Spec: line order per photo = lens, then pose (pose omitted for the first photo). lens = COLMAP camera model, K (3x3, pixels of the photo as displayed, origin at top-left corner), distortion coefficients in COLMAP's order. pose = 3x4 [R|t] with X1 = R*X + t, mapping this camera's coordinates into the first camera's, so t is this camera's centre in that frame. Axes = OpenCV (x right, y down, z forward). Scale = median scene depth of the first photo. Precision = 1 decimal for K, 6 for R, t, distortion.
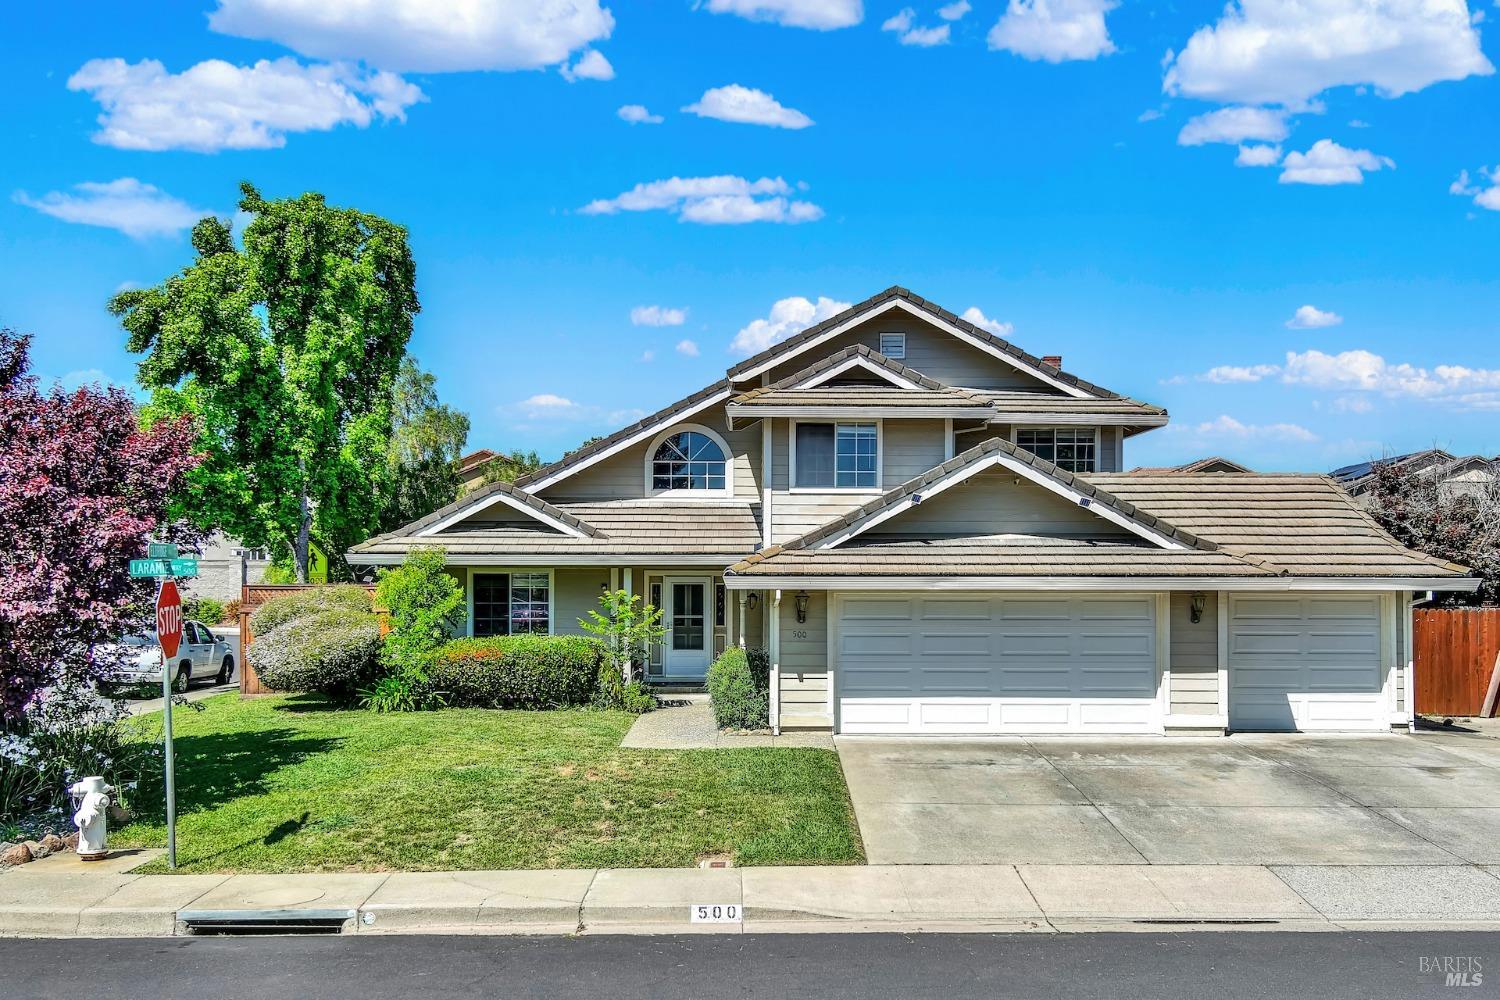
lens RADIAL K [[1335.9, 0, 753.7], [0, 1335.9, 602.1], [0, 0, 1]] dist [0.056716, -0.082056]
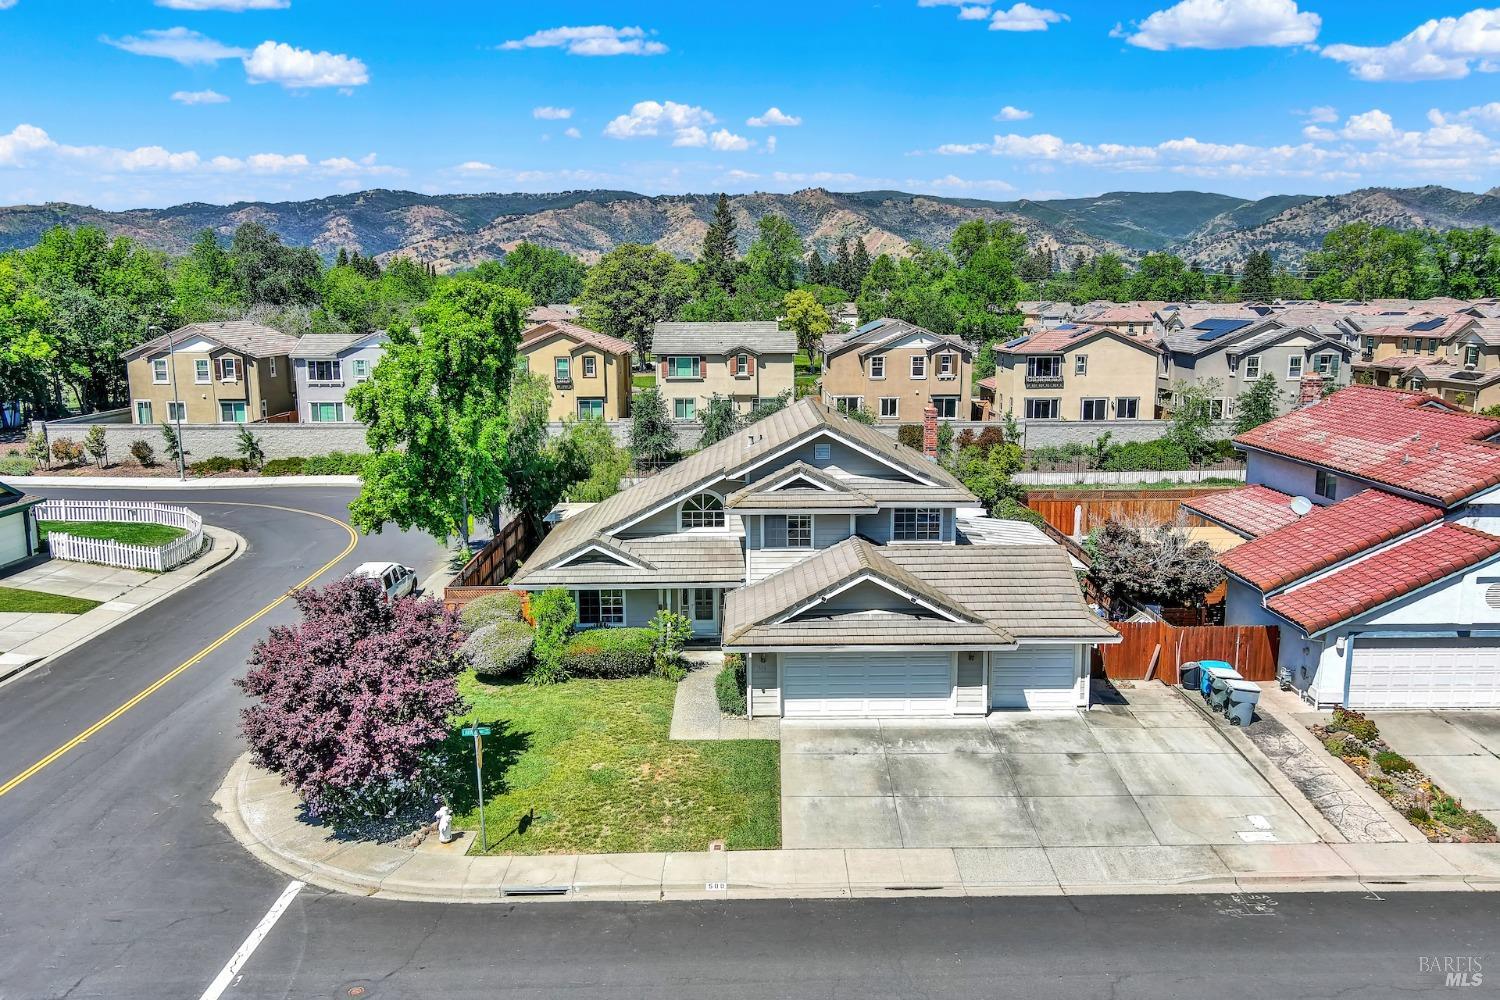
lens RADIAL K [[1153.1, 0, 750.0], [0, 1153.1, 500.0], [0, 0, 1]] dist [0.041898, -0.039248]
pose [[0.999895, -0.007215, -0.012575, 0.038198], [0.009131, 0.987116, 0.159744, -0.463892], [0.011261, -0.159842, 0.987078, -0.568046]]
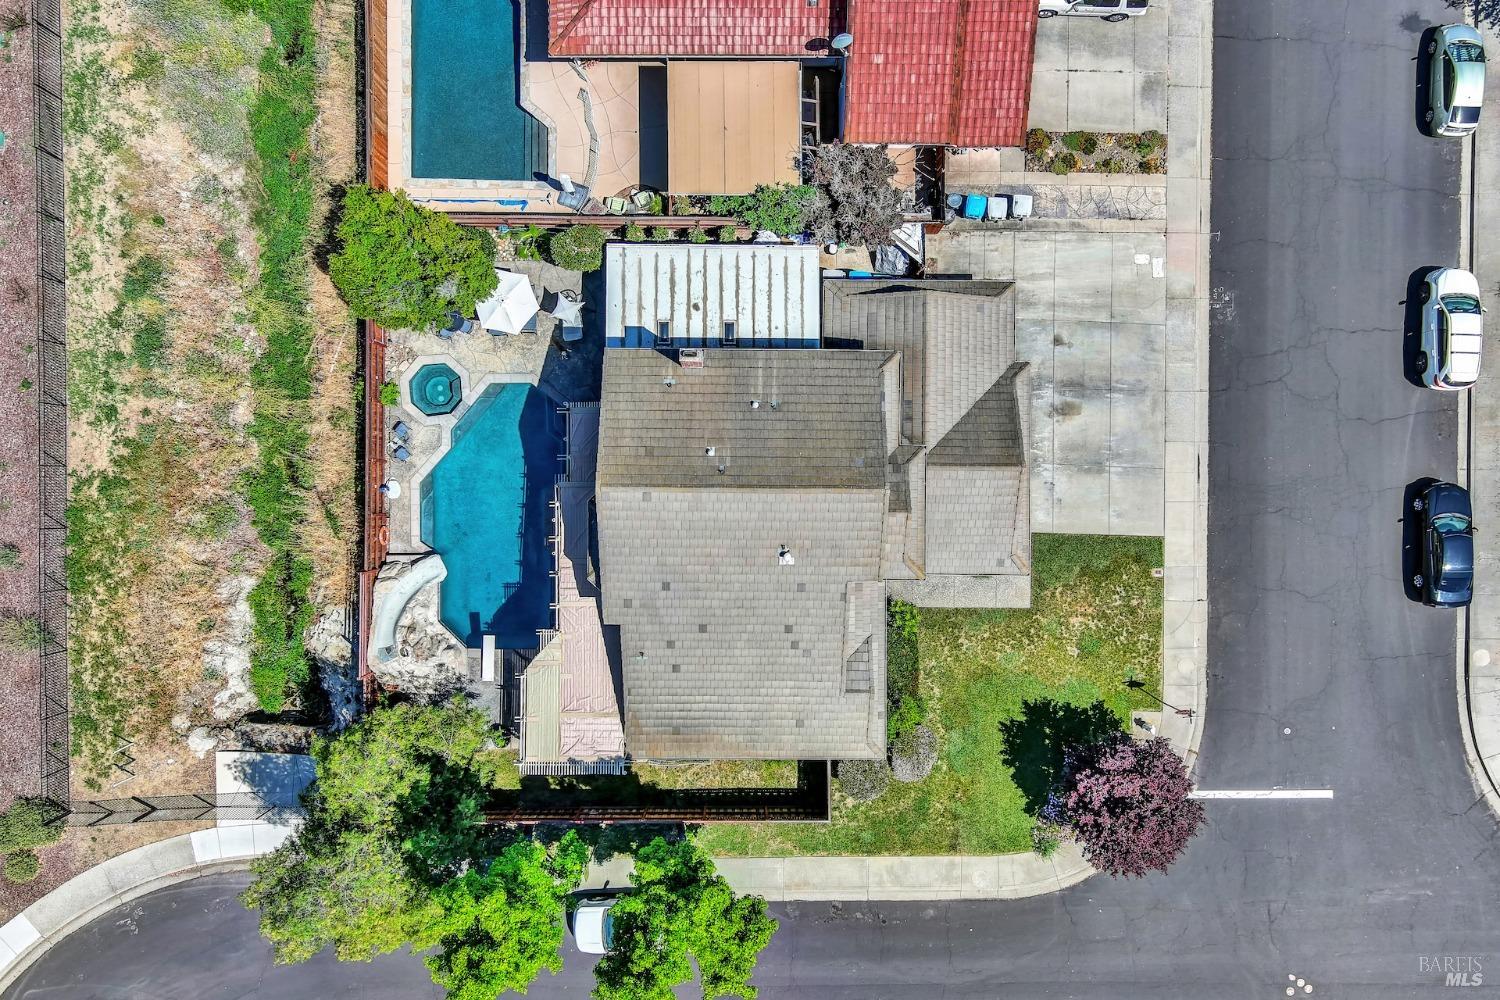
lens RADIAL K [[1153.1, 0, 750.0], [0, 1153.1, 500.0], [0, 0, 1]] dist [0.041898, -0.039248]
pose [[0.025242, -0.999640, -0.009050, 0.127737], [-0.000539, -0.009067, 0.999959, -2.192408], [-0.999681, -0.025236, -0.000768, 1.472937]]
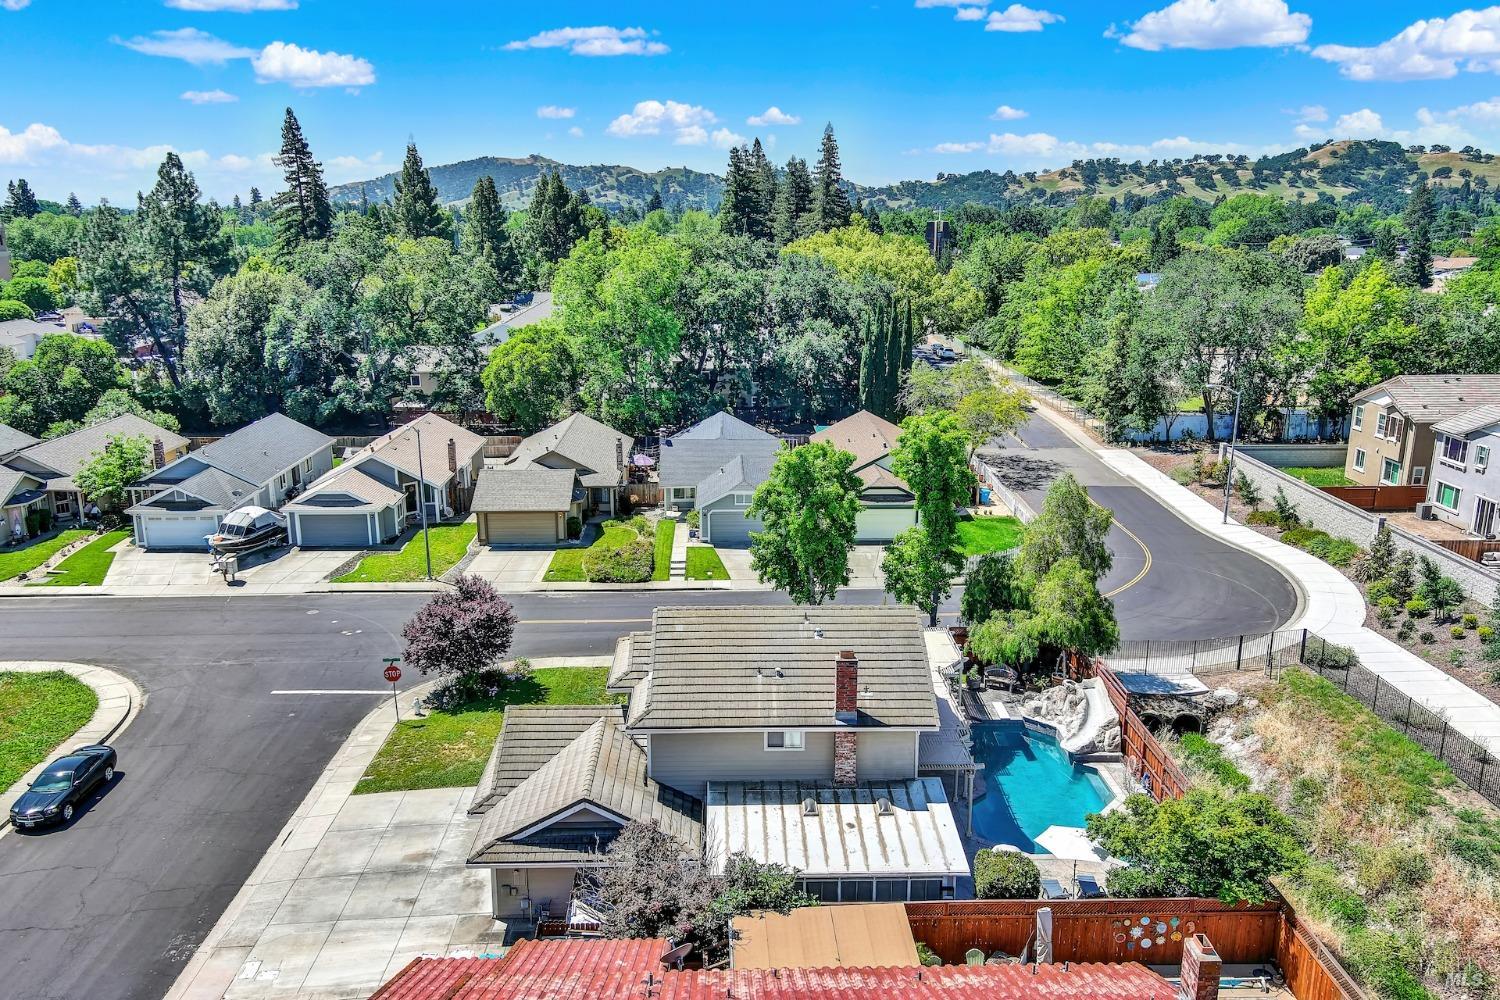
lens RADIAL K [[1153.1, 0, 750.0], [0, 1153.1, 500.0], [0, 0, 1]] dist [0.041898, -0.039248]
pose [[0.003673, 0.244165, -0.969727, 2.118512], [-0.014426, 0.969645, 0.244090, -0.999619], [0.999889, 0.013093, 0.007084, 1.400363]]
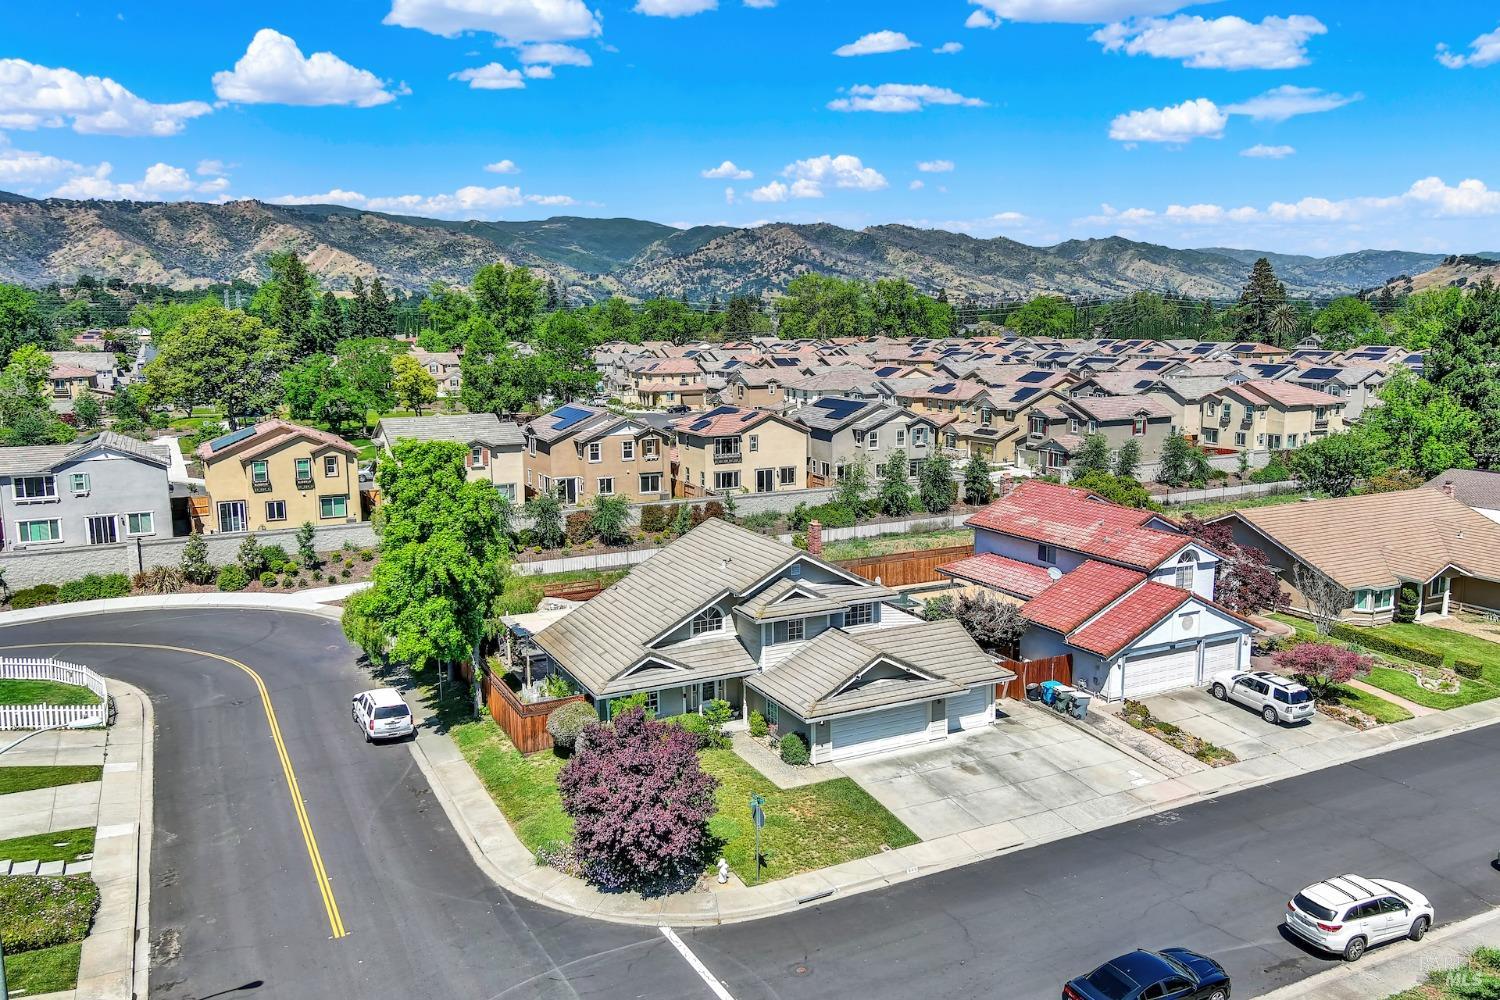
lens RADIAL K [[1153.1, 0, 750.0], [0, 1153.1, 500.0], [0, 0, 1]] dist [0.041898, -0.039248]
pose [[0.902729, -0.077701, 0.423134, -1.053969], [0.015027, 0.988649, 0.149489, -0.792015], [-0.429946, -0.128589, 0.893650, -0.996707]]
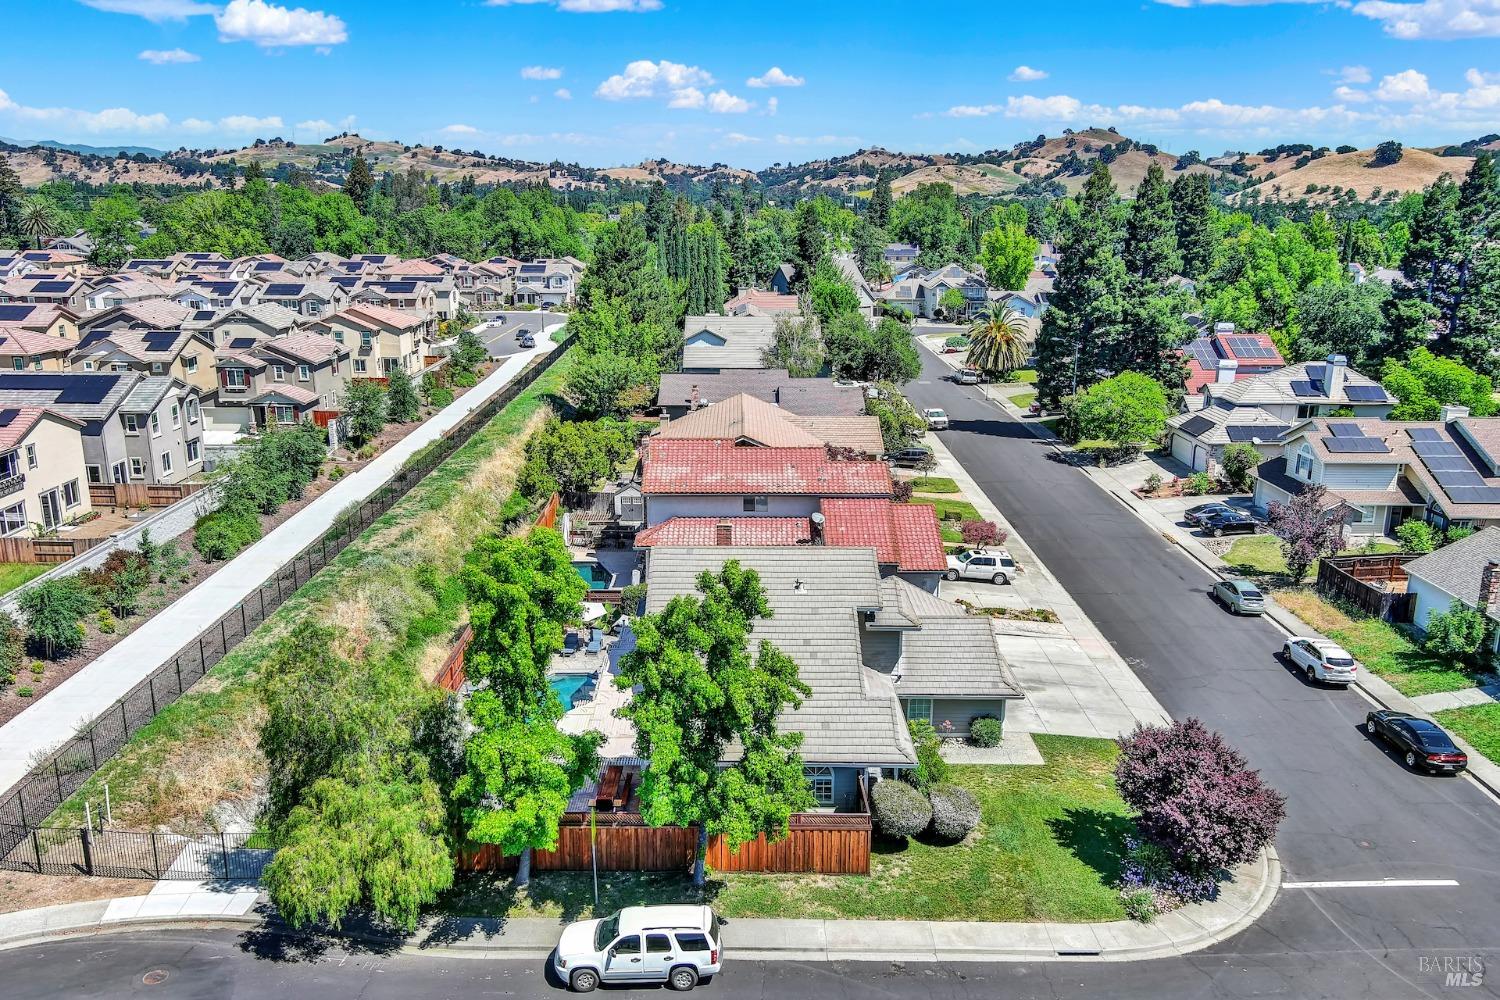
lens RADIAL K [[1153.1, 0, 750.0], [0, 1153.1, 500.0], [0, 0, 1]] dist [0.041898, -0.039248]
pose [[0.013273, -0.253698, 0.967192, -2.247618], [0.006117, 0.967280, 0.253638, -1.024948], [-0.999893, 0.002550, 0.014391, 1.477736]]
